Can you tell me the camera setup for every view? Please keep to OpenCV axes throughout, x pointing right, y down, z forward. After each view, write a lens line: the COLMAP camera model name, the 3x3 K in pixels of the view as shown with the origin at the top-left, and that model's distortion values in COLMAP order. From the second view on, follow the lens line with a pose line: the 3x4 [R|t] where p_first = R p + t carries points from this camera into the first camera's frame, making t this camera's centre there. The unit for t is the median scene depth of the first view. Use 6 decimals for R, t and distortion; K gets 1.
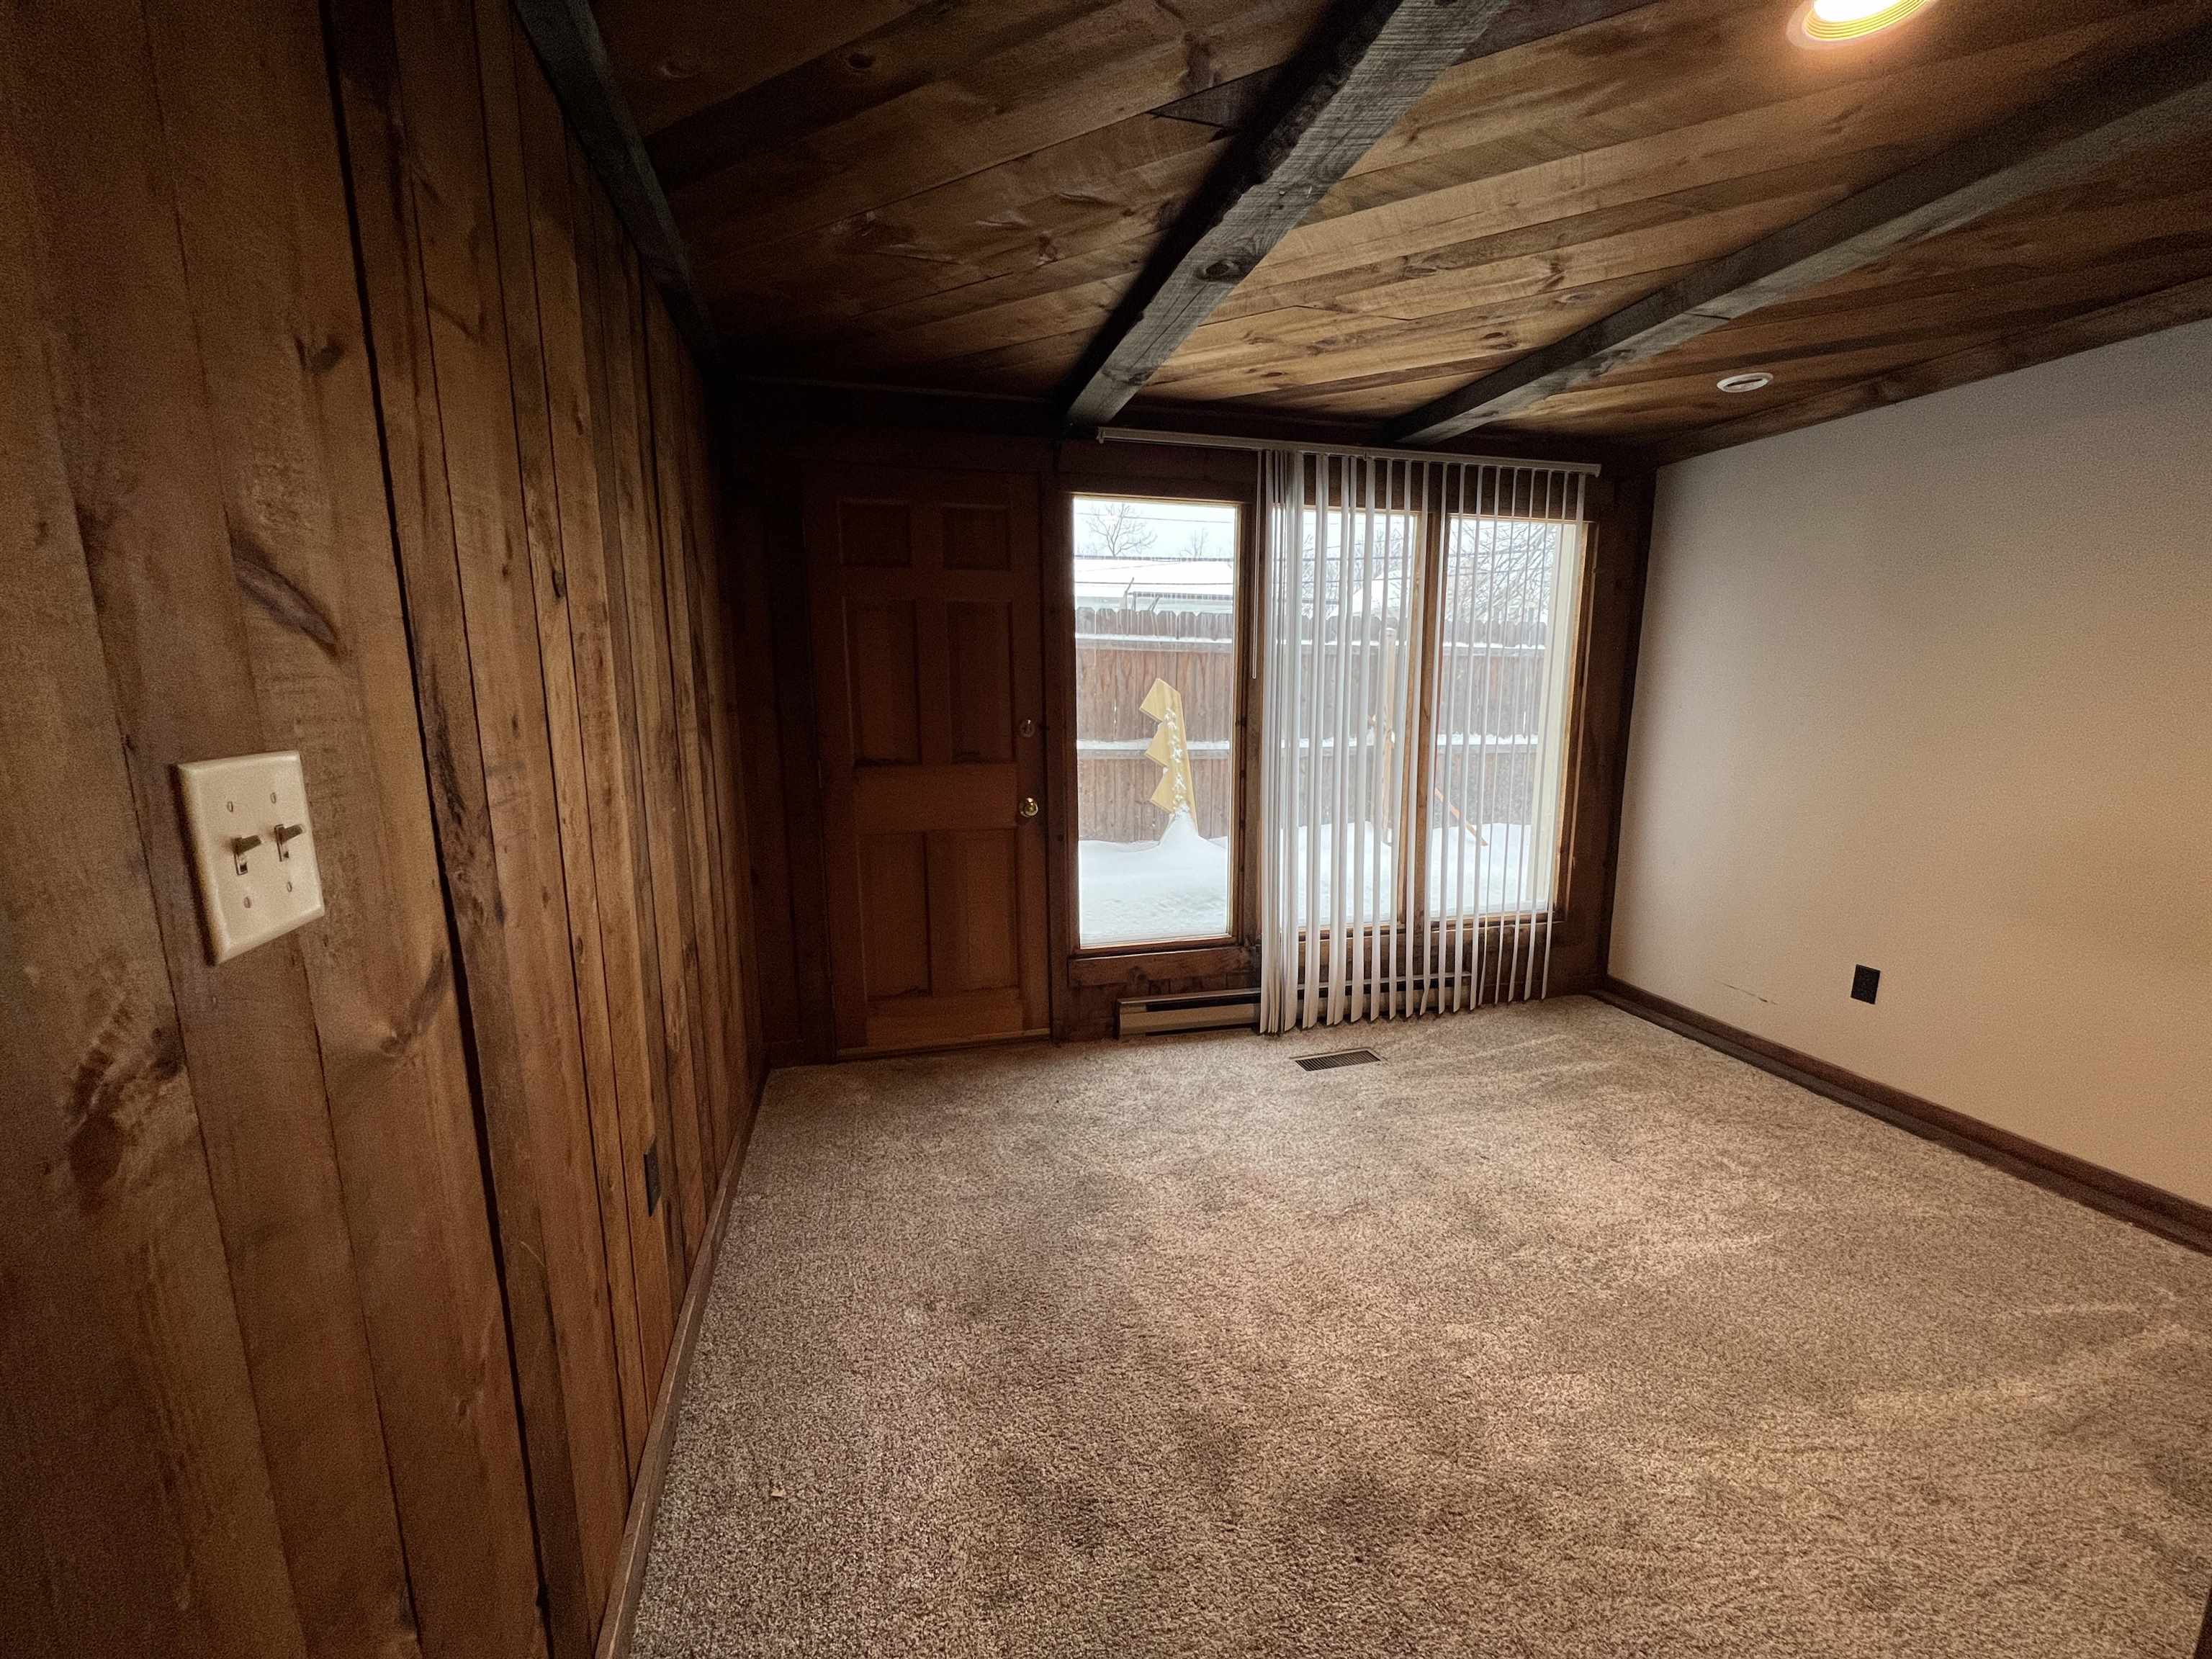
lens RADIAL K [[880.2, 0, 1107.0], [0, 880.2, 833.5], [0, 0, 1]] dist [-0.001190, 0.000234]
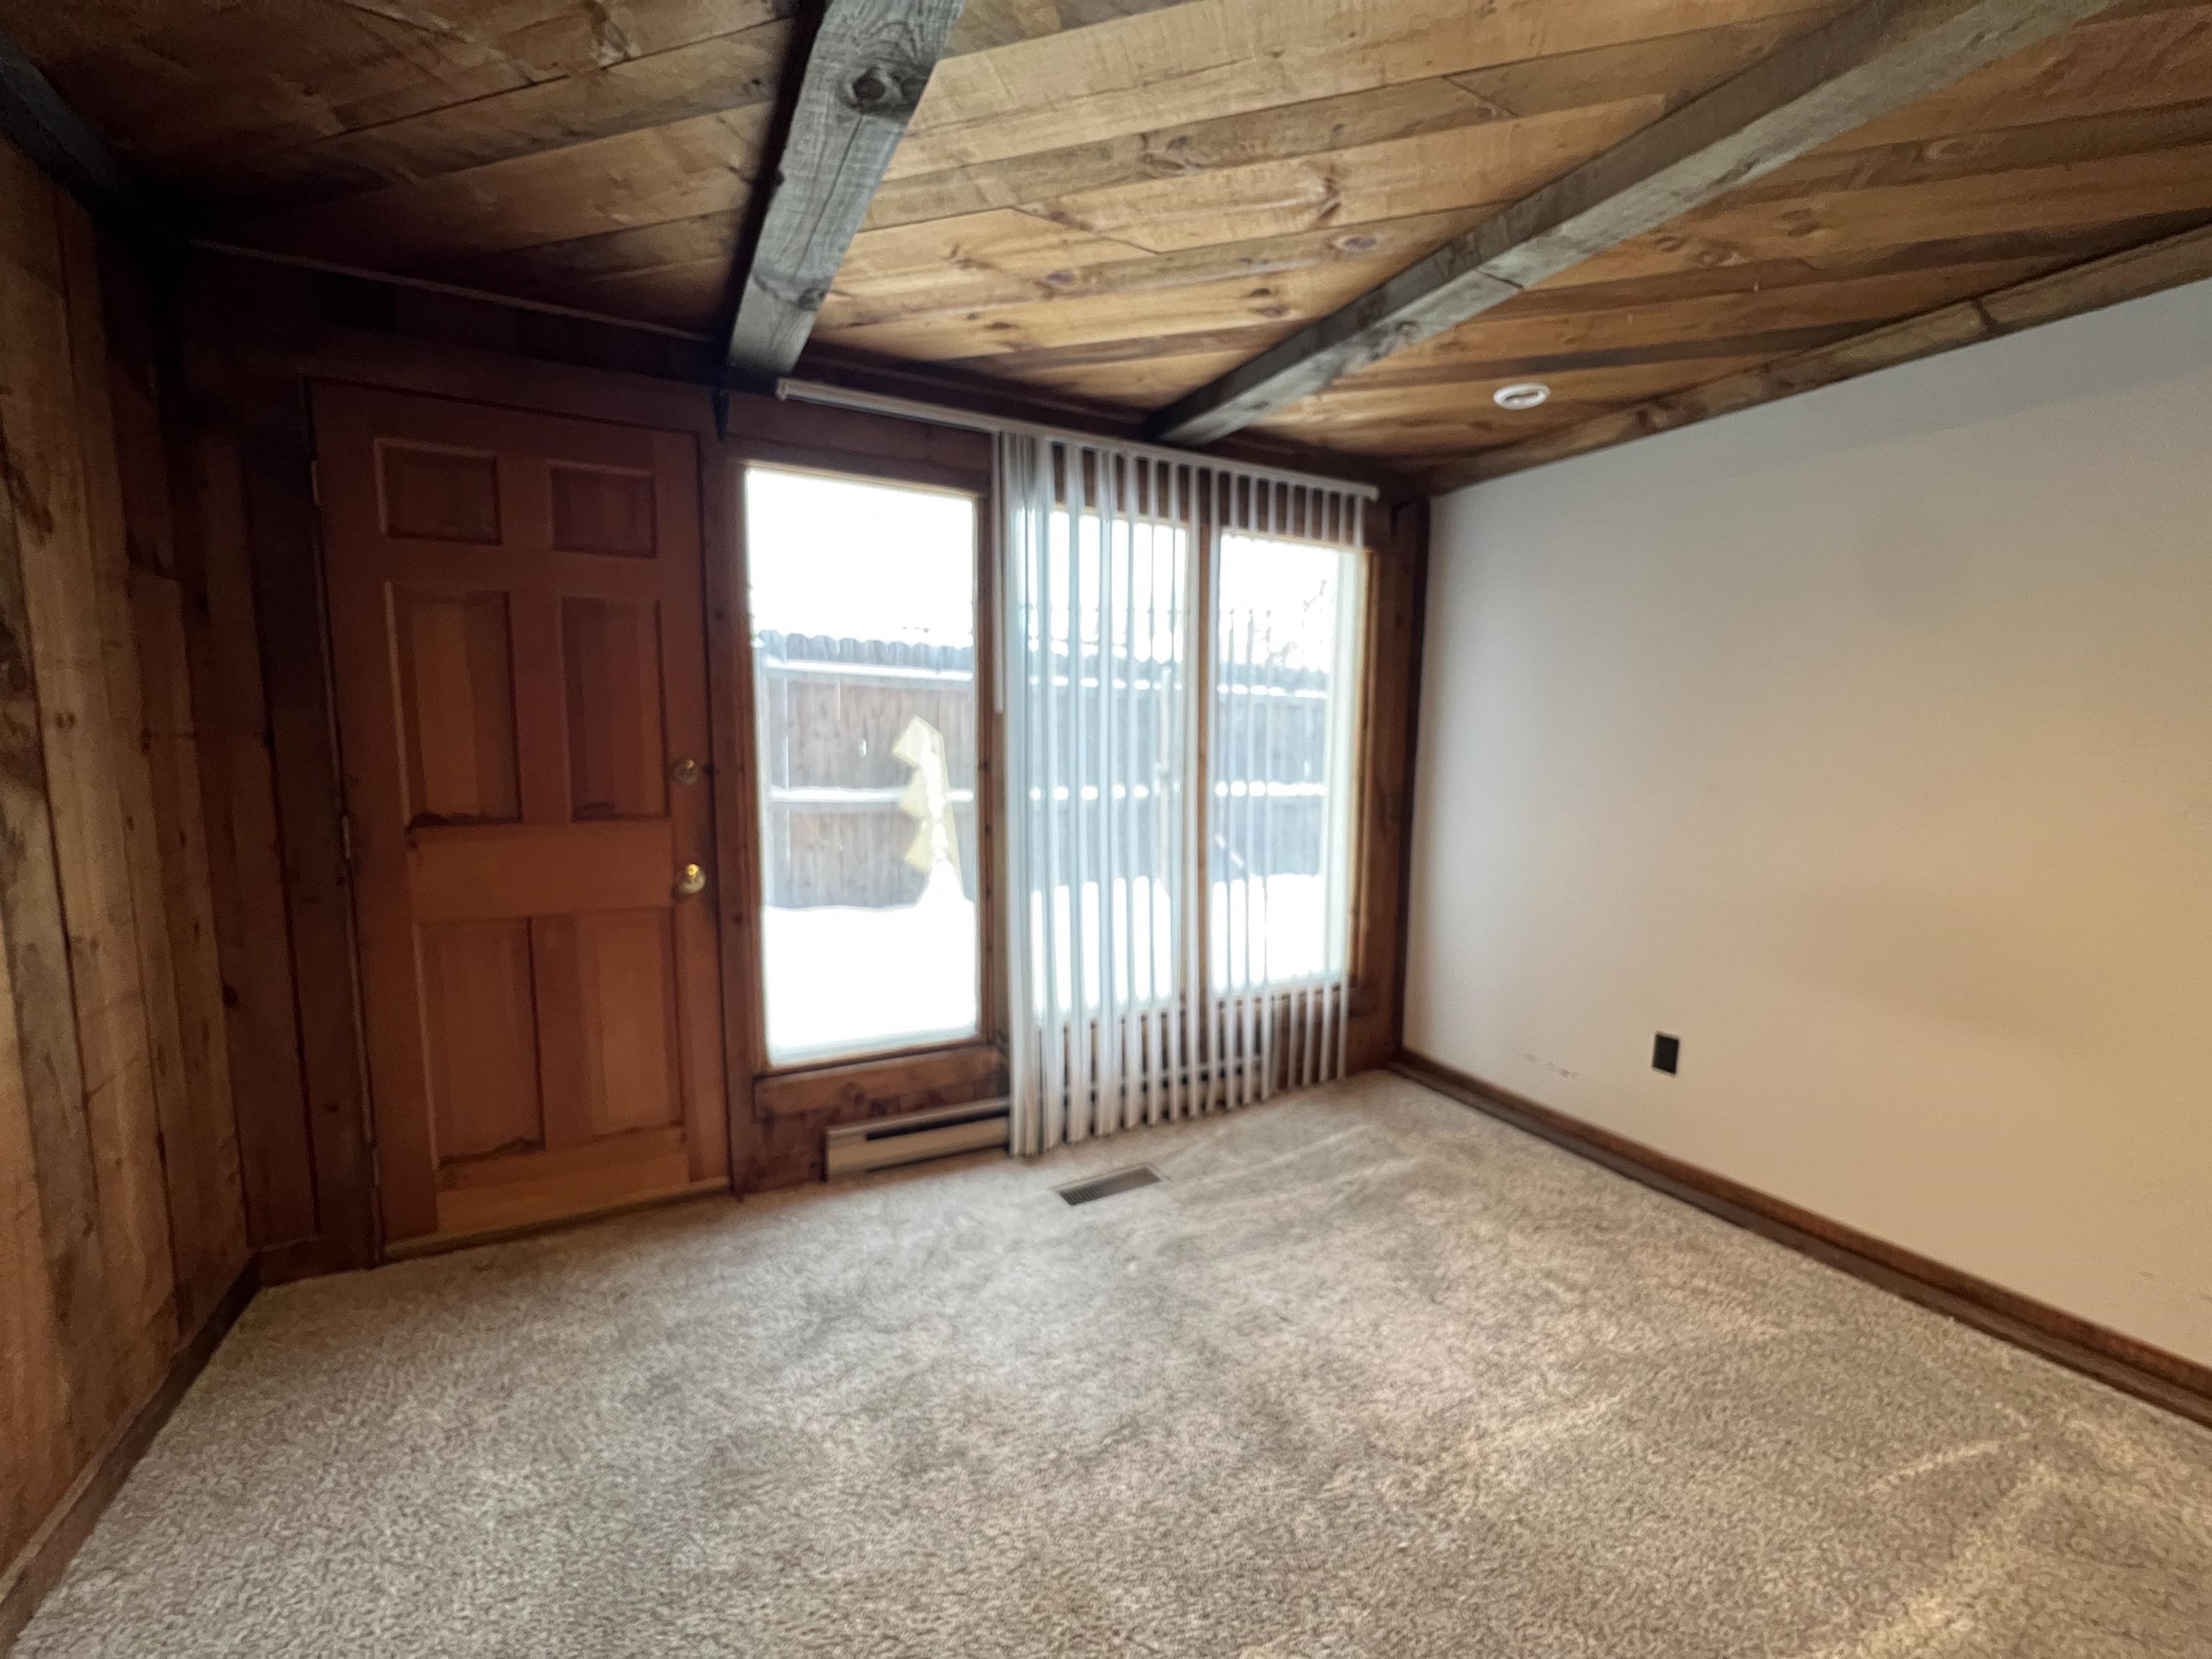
lens RADIAL K [[892.6, 0, 1104.5], [0, 892.6, 835.0], [0, 0, 1]] dist [-0.007058, 0.000907]
pose [[0.975952, -0.011349, 0.217691, 0.113016], [0.023473, 0.998309, -0.053187, -0.024322], [-0.216719, 0.057018, 0.974568, 0.255687]]
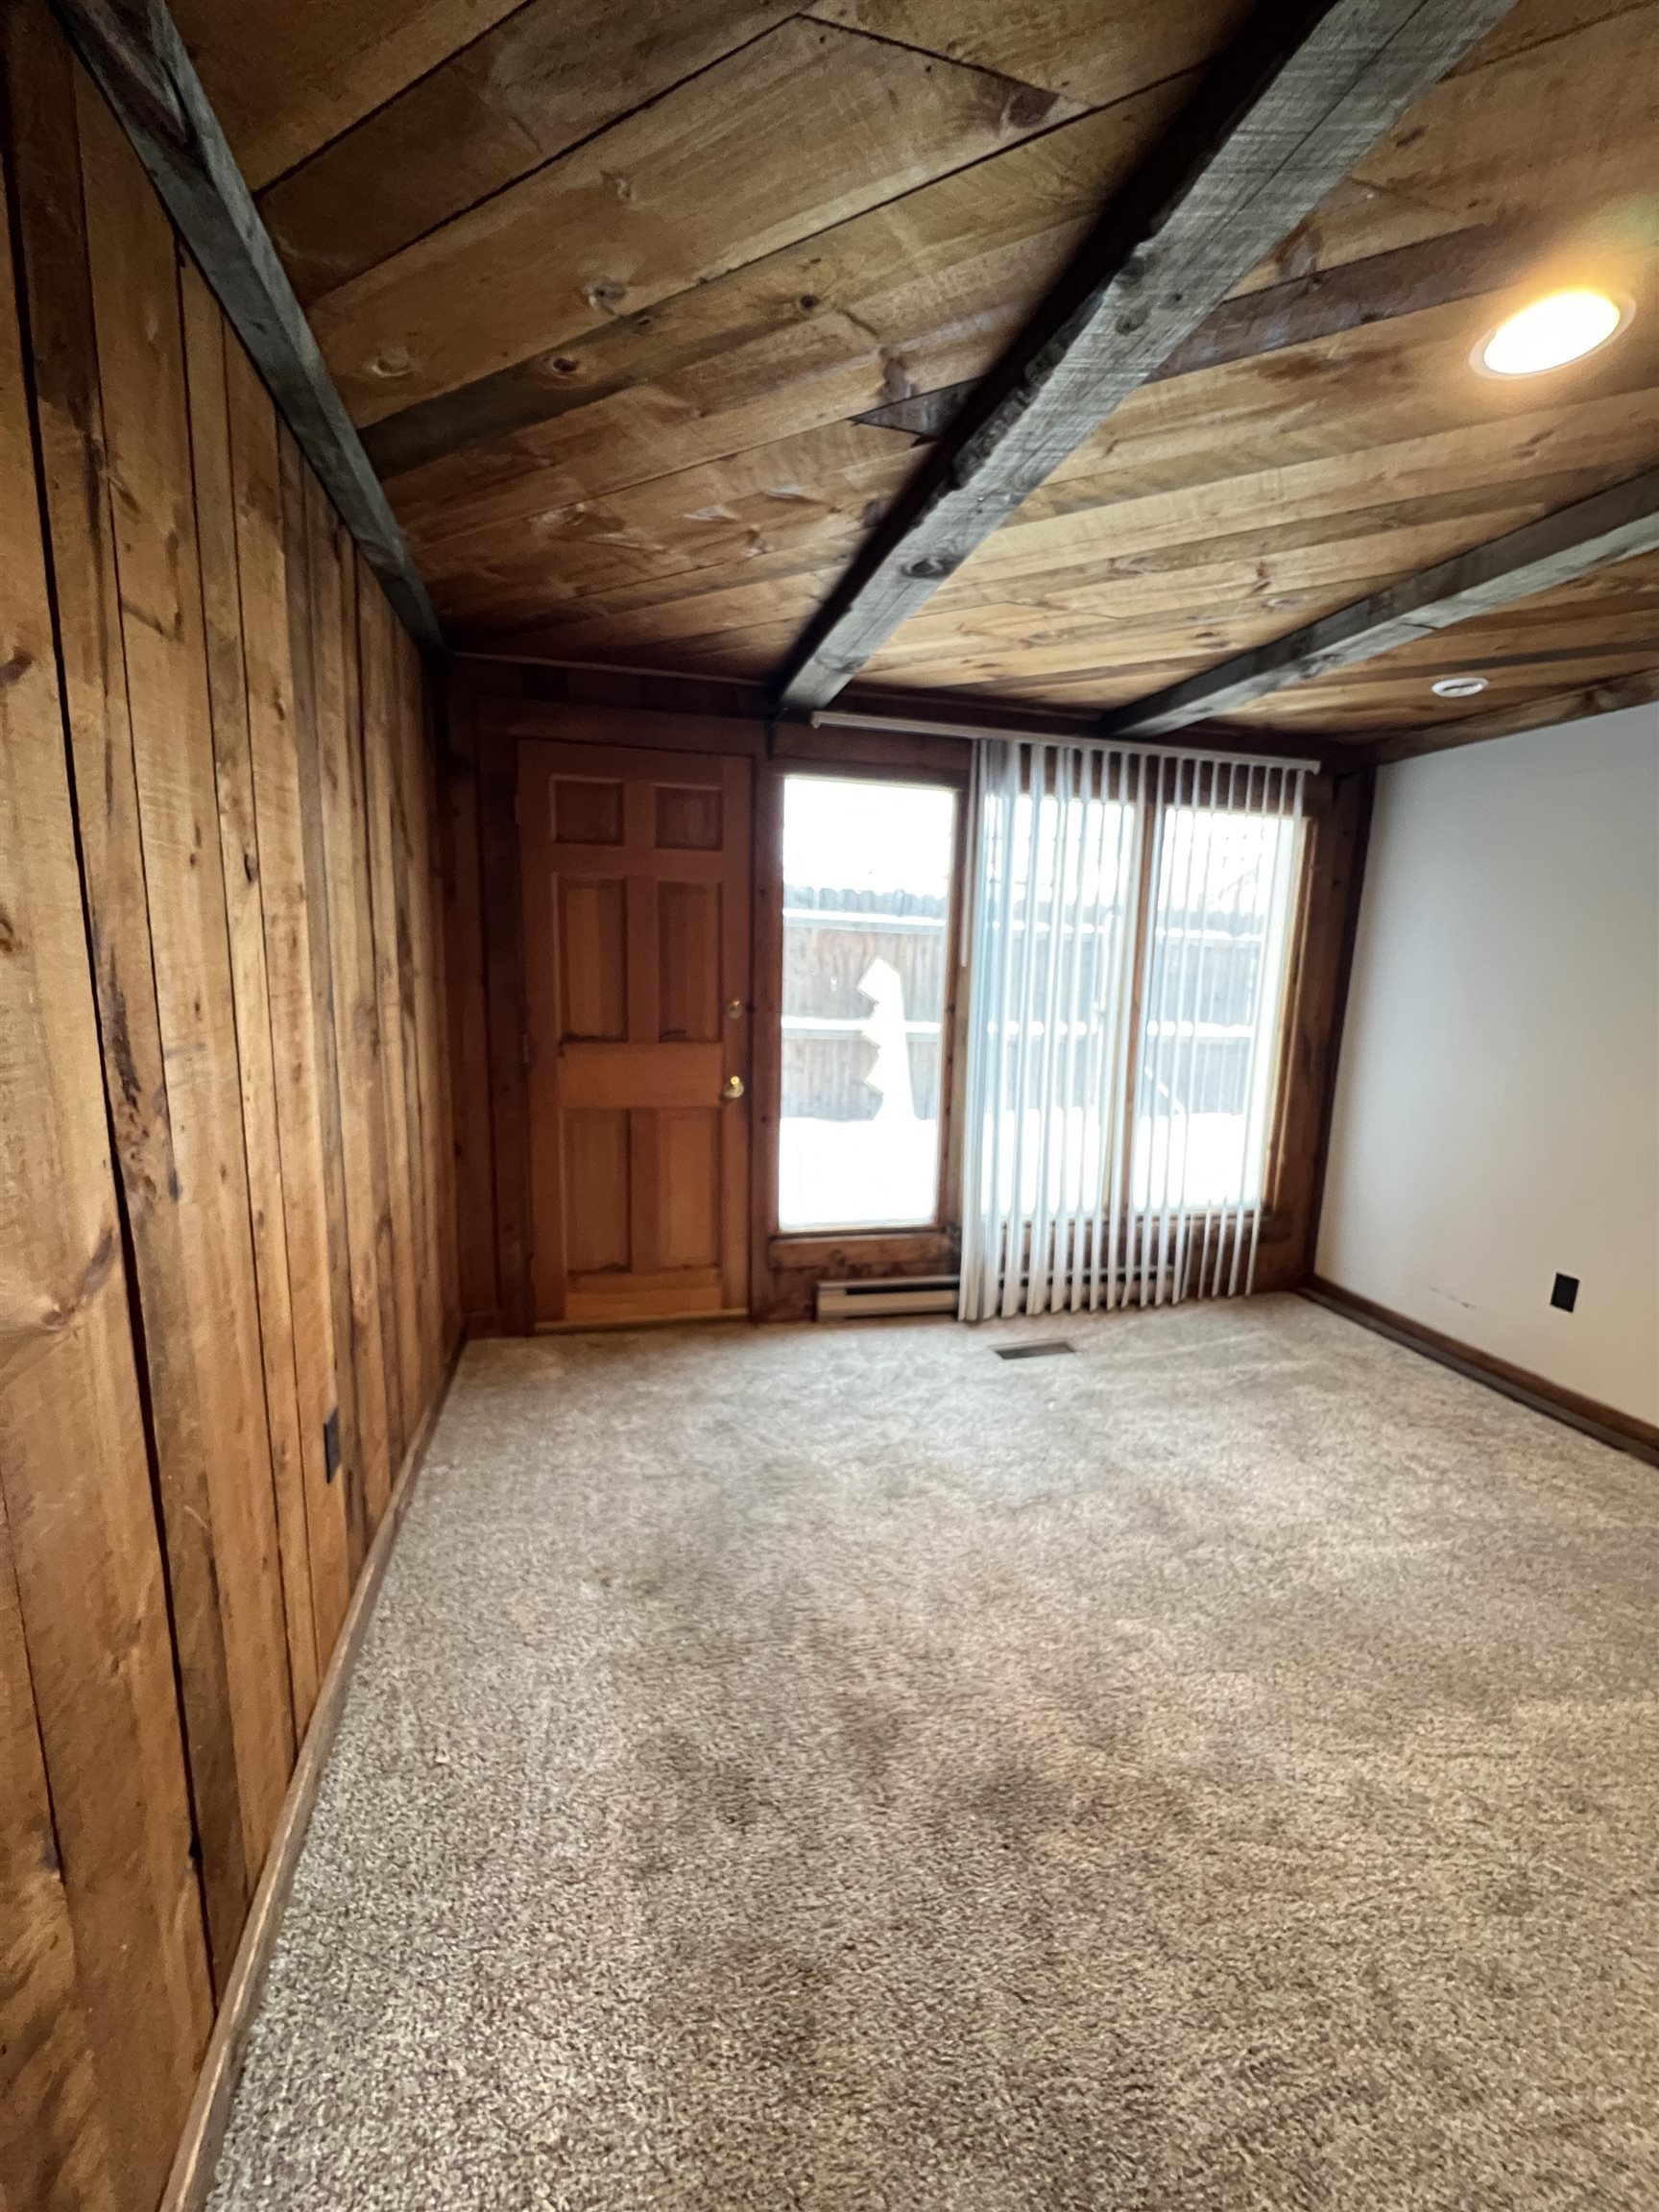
lens RADIAL K [[892.6, 0, 827.3], [0, 892.6, 1107.3], [0, 0, 1]] dist [-0.007058, 0.000907]
pose [[0.999436, 0.032505, -0.008404, 0.034944], [-0.032513, 0.999471, -0.000929, -0.012617], [0.008370, 0.001202, 0.999964, -0.017626]]
